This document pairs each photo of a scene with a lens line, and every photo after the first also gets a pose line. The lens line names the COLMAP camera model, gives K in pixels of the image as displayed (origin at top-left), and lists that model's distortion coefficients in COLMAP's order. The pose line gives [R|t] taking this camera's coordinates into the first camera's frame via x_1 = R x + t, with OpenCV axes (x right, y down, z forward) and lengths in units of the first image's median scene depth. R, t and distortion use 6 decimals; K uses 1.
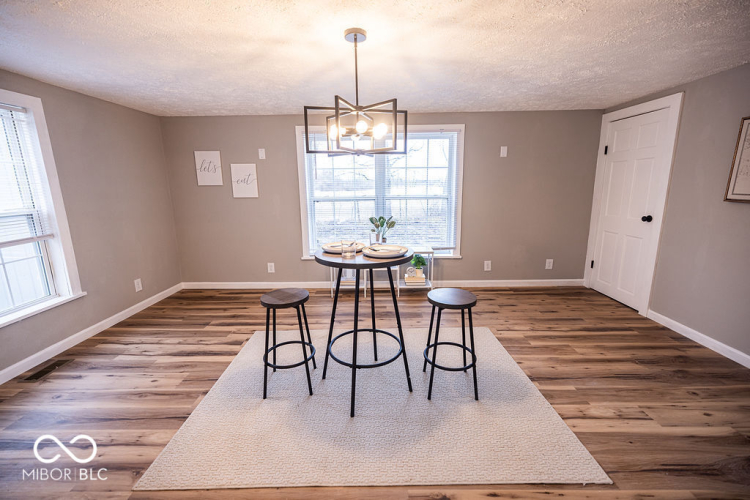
lens RADIAL K [[313.3, 0, 374.7], [0, 313.3, 246.2], [0, 0, 1]] dist [0.002622, 0.000161]
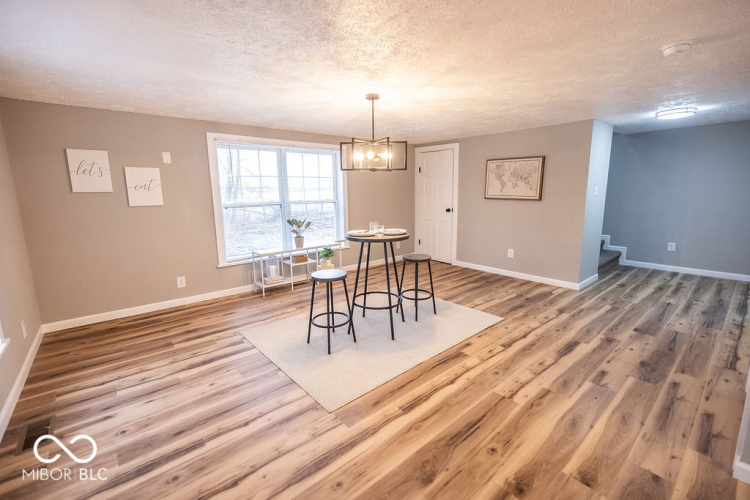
lens RADIAL K [[324.9, 0, 372.6], [0, 324.9, 248.3], [0, 0, 1]] dist [-0.000440, 0.000082]
pose [[0.757582, -0.112818, 0.642916, -0.656901], [0.128659, 0.991437, 0.022371, 0.027739], [-0.639934, 0.065769, 0.765610, -0.109957]]
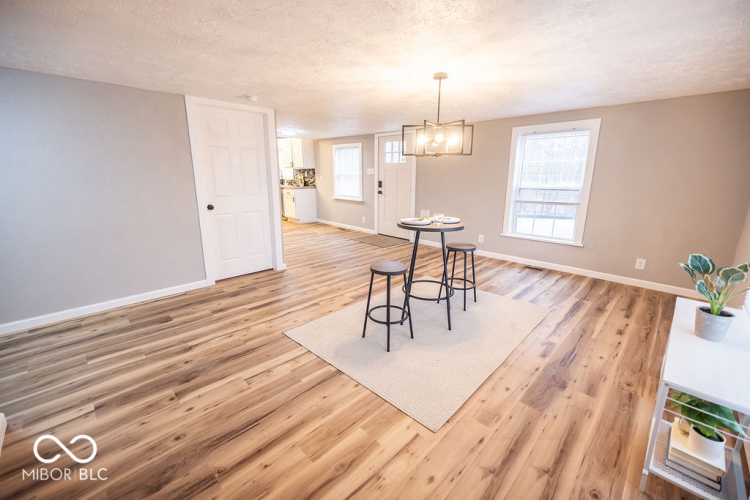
lens RADIAL K [[313.3, 0, 374.7], [0, 313.3, 246.2], [0, 0, 1]] dist [0.002622, 0.000161]
pose [[-0.697145, 0.177445, -0.694624, 0.730404], [-0.134499, 0.919313, 0.369830, -0.239712], [0.704201, 0.351251, -0.617028, 1.087333]]
